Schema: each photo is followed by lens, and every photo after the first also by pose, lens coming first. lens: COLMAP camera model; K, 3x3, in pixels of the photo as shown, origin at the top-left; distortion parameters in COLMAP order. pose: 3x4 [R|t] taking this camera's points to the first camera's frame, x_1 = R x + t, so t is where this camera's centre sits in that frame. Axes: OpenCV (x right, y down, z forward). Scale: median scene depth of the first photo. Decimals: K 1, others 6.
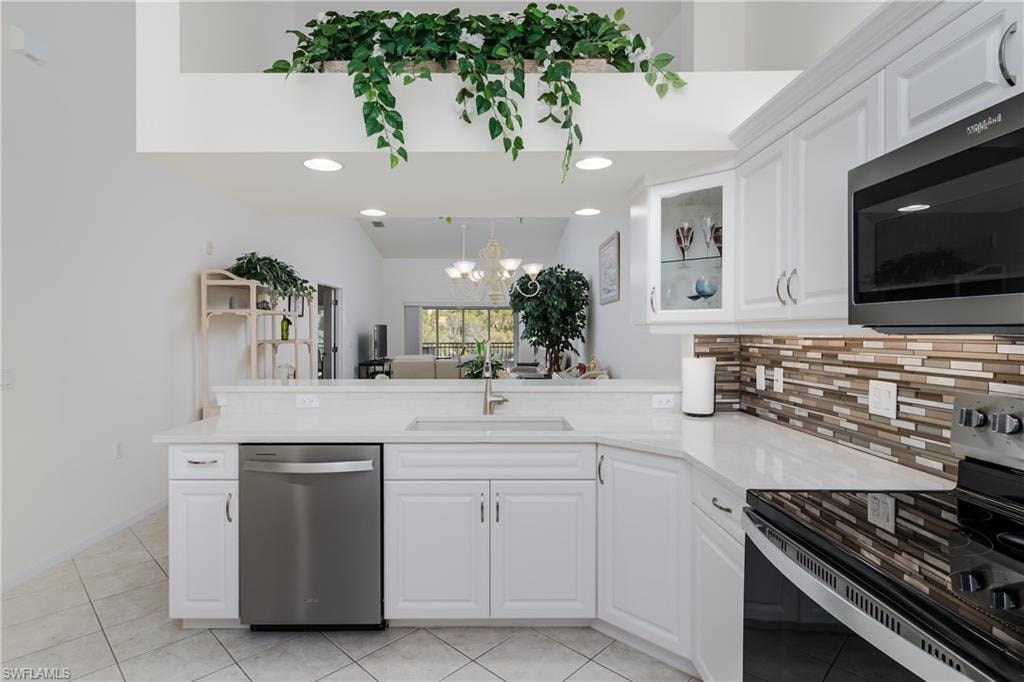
lens RADIAL K [[508.4, 0, 530.0], [0, 508.4, 334.8], [0, 0, 1]] dist [0.002073, 0.000235]
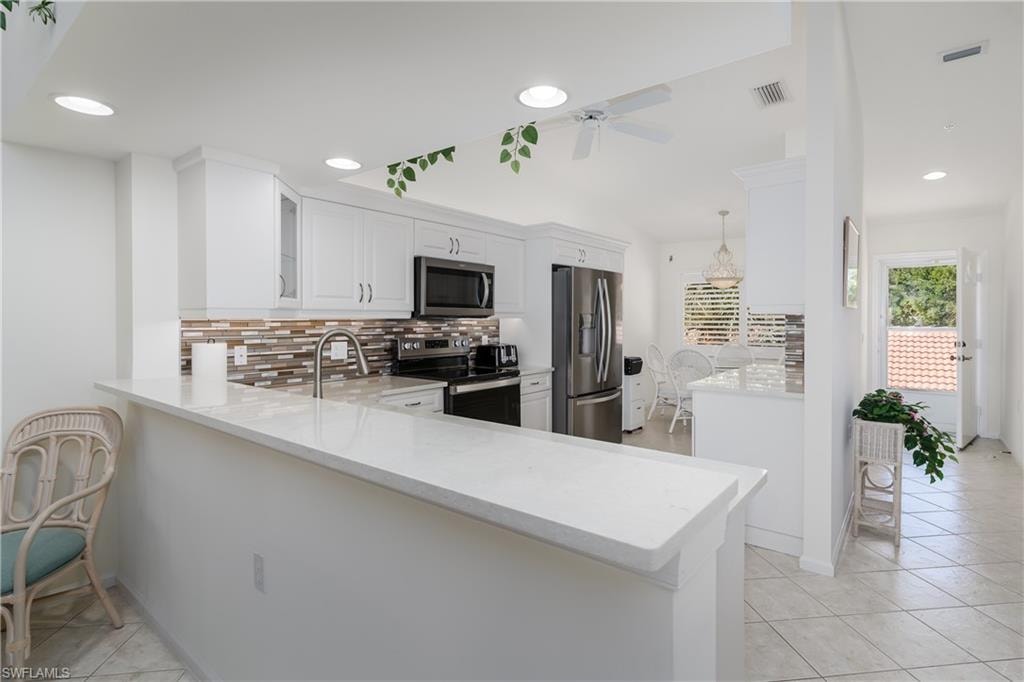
lens RADIAL K [[508.4, 0, 518.2], [0, 508.4, 320.9], [0, 0, 1]] dist [0.002073, 0.000235]
pose [[-0.744346, -0.007173, 0.667756, -1.011311], [0.000641, 0.999934, 0.011456, -0.011001], [-0.667794, 0.008955, -0.744292, 1.768383]]
